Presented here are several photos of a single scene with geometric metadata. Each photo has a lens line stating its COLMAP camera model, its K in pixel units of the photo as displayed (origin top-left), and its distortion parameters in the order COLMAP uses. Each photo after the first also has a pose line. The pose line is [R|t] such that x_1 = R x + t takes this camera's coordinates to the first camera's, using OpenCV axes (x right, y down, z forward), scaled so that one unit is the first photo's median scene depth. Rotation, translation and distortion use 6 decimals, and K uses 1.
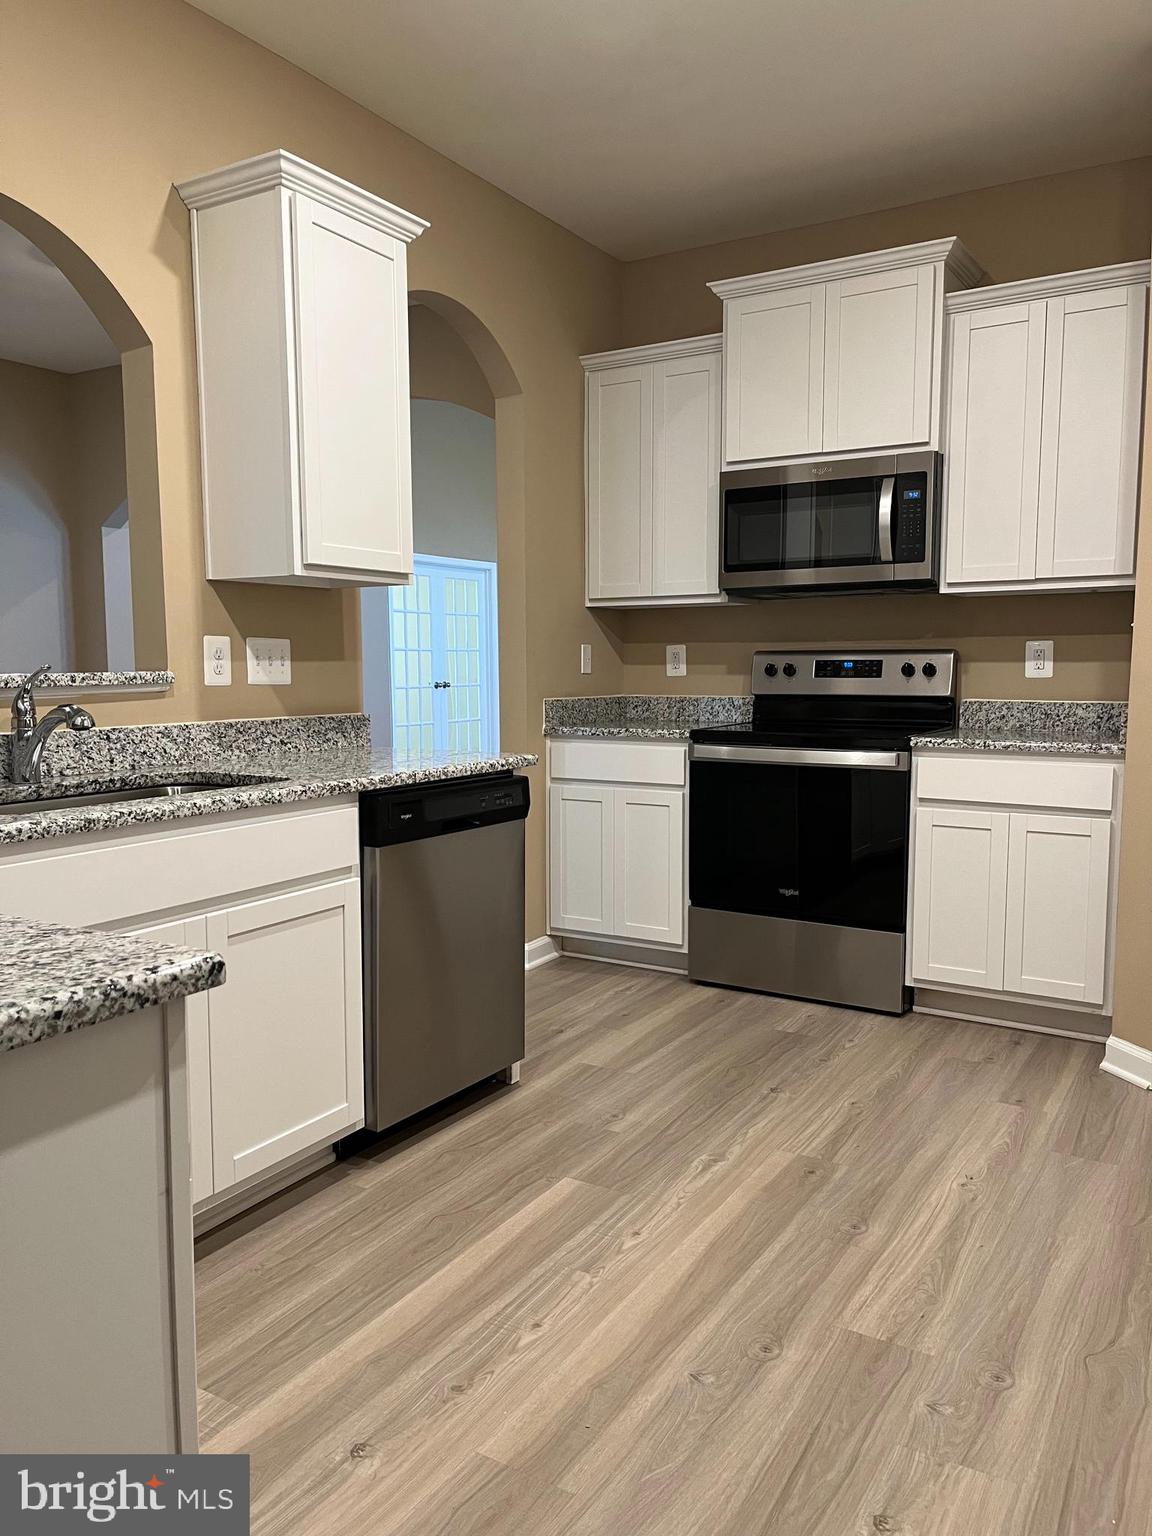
lens RADIAL K [[1162.0, 0, 577.0], [0, 1162.0, 773.2], [0, 0, 1]] dist [0.072801, -0.076612]
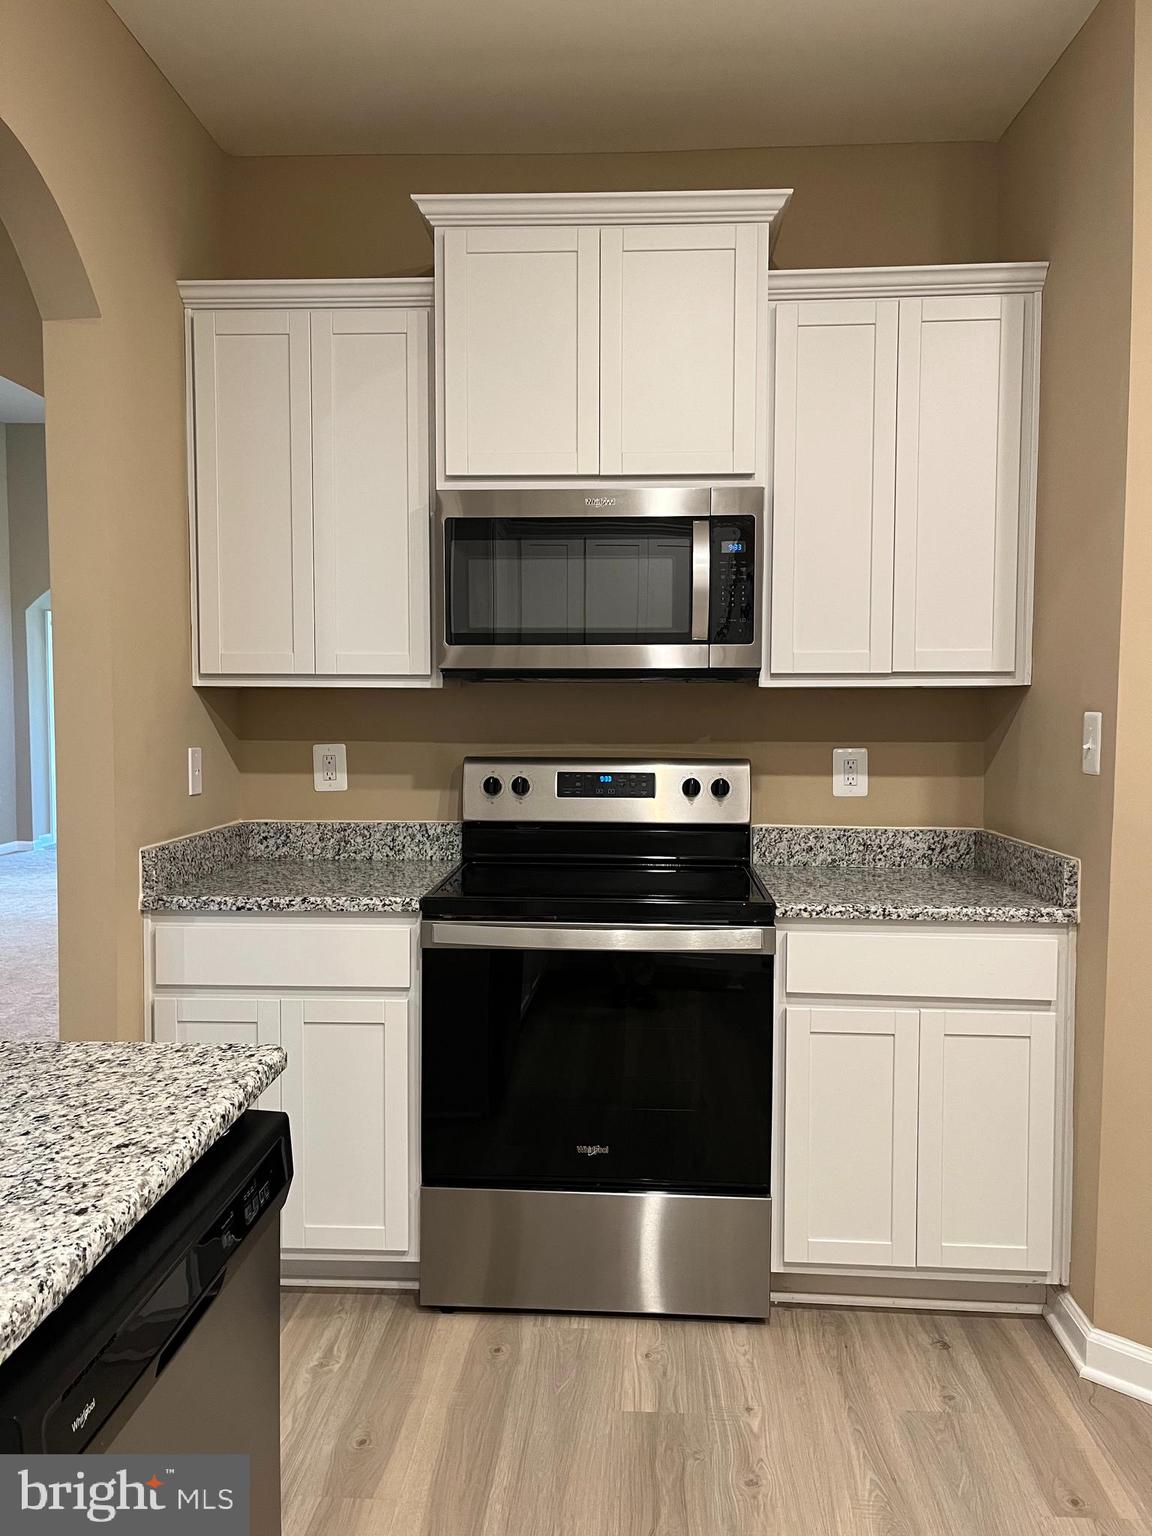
lens RADIAL K [[1155.2, 0, 585.3], [0, 1155.2, 760.6], [0, 0, 1]] dist [0.089140, -0.133615]
pose [[0.882026, -0.017591, 0.470873, -0.133233], [0.039022, 0.998597, -0.035788, -0.099044], [-0.469583, 0.049940, 0.881475, 0.486593]]
